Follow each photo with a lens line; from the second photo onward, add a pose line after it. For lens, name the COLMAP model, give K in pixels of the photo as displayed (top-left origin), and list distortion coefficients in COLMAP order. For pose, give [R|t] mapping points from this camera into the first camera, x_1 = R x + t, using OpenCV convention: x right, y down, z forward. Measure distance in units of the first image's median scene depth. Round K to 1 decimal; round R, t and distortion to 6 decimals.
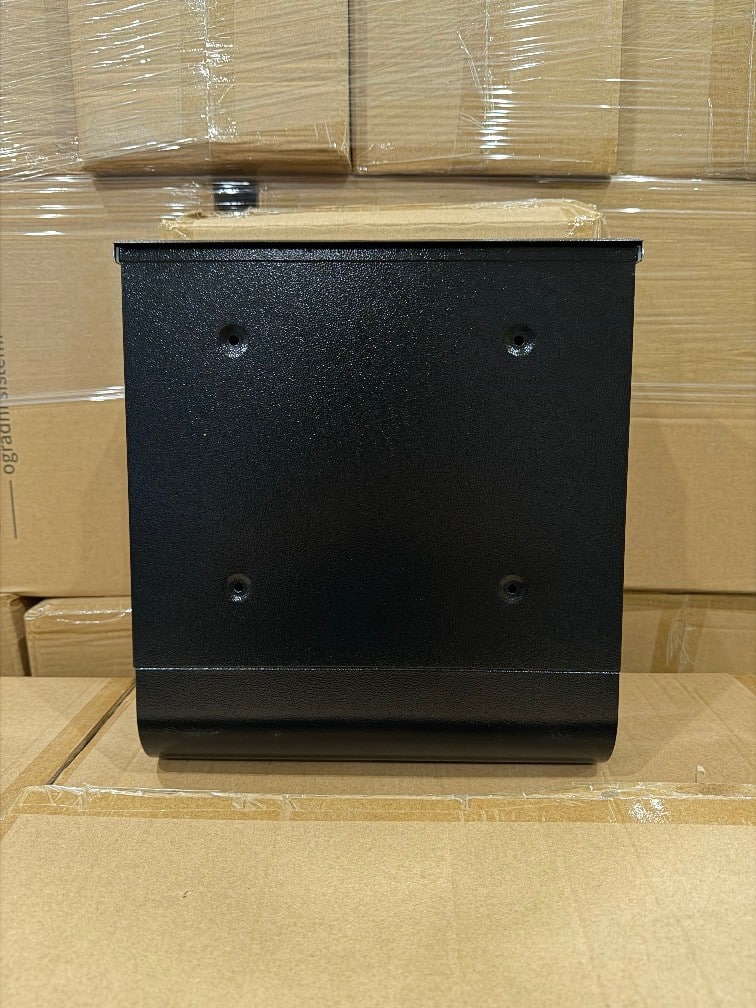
lens RADIAL K [[723.0, 0, 378.0], [0, 723.0, 504.0], [0, 0, 1]] dist [-0.008095, -0.020119]
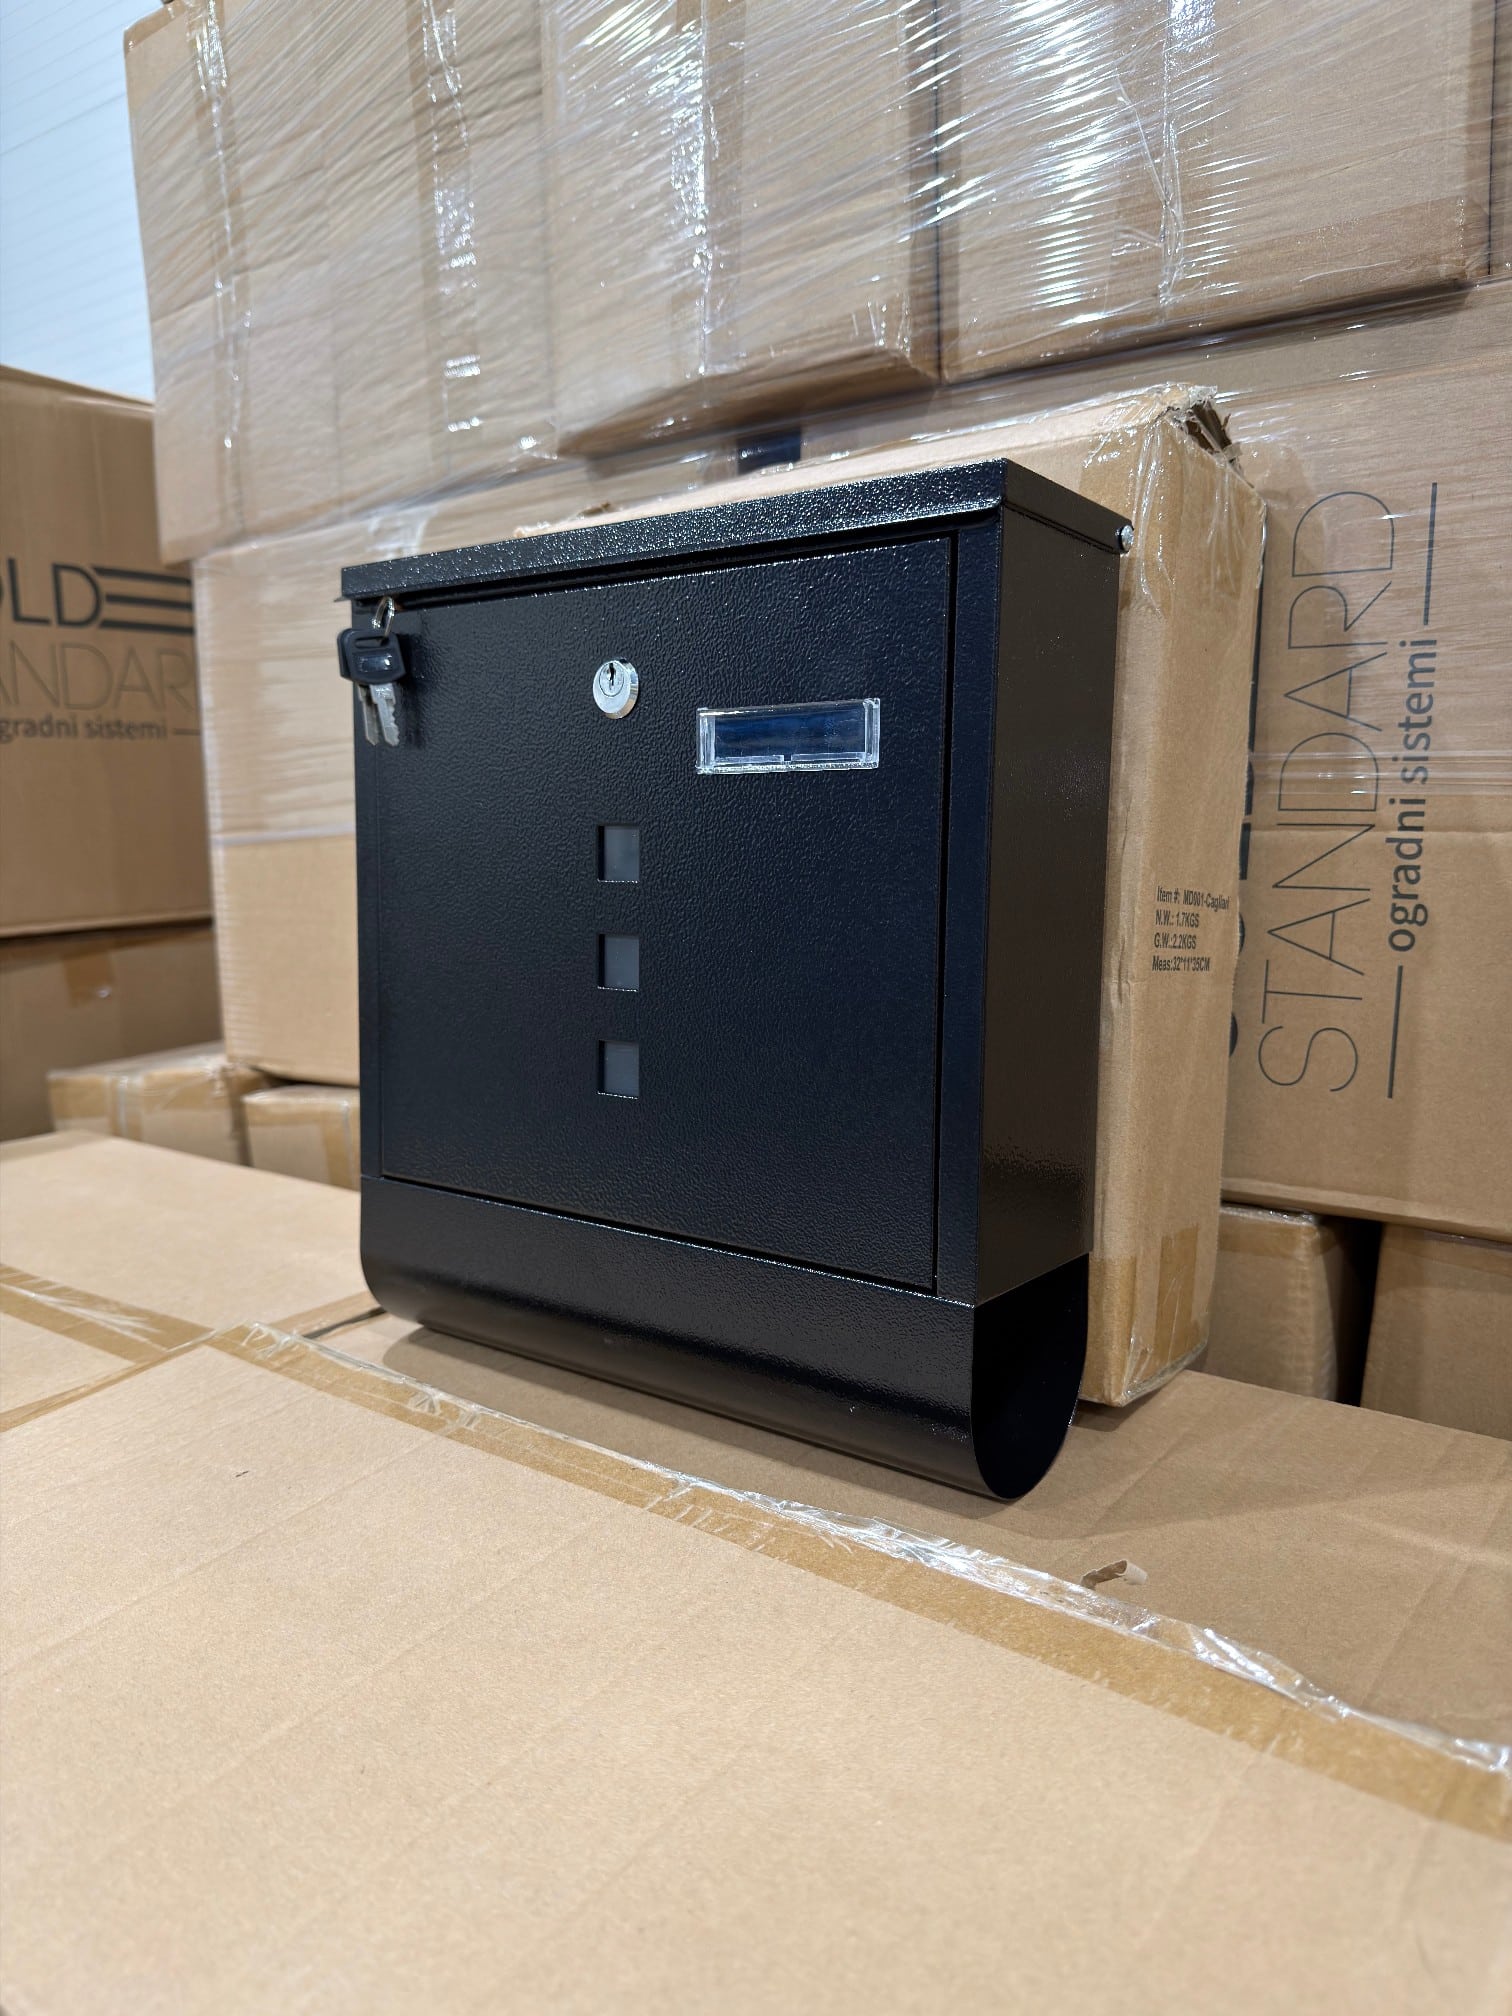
lens RADIAL K [[1446.1, 0, 756.0], [0, 1446.1, 1008.0], [0, 0, 1]] dist [-0.008095, -0.020119]
pose [[0.804808, 0.068555, -0.589562, 0.536128], [-0.080287, 0.996752, 0.006304, 0.015062], [0.588080, 0.042261, 0.807698, 0.062665]]
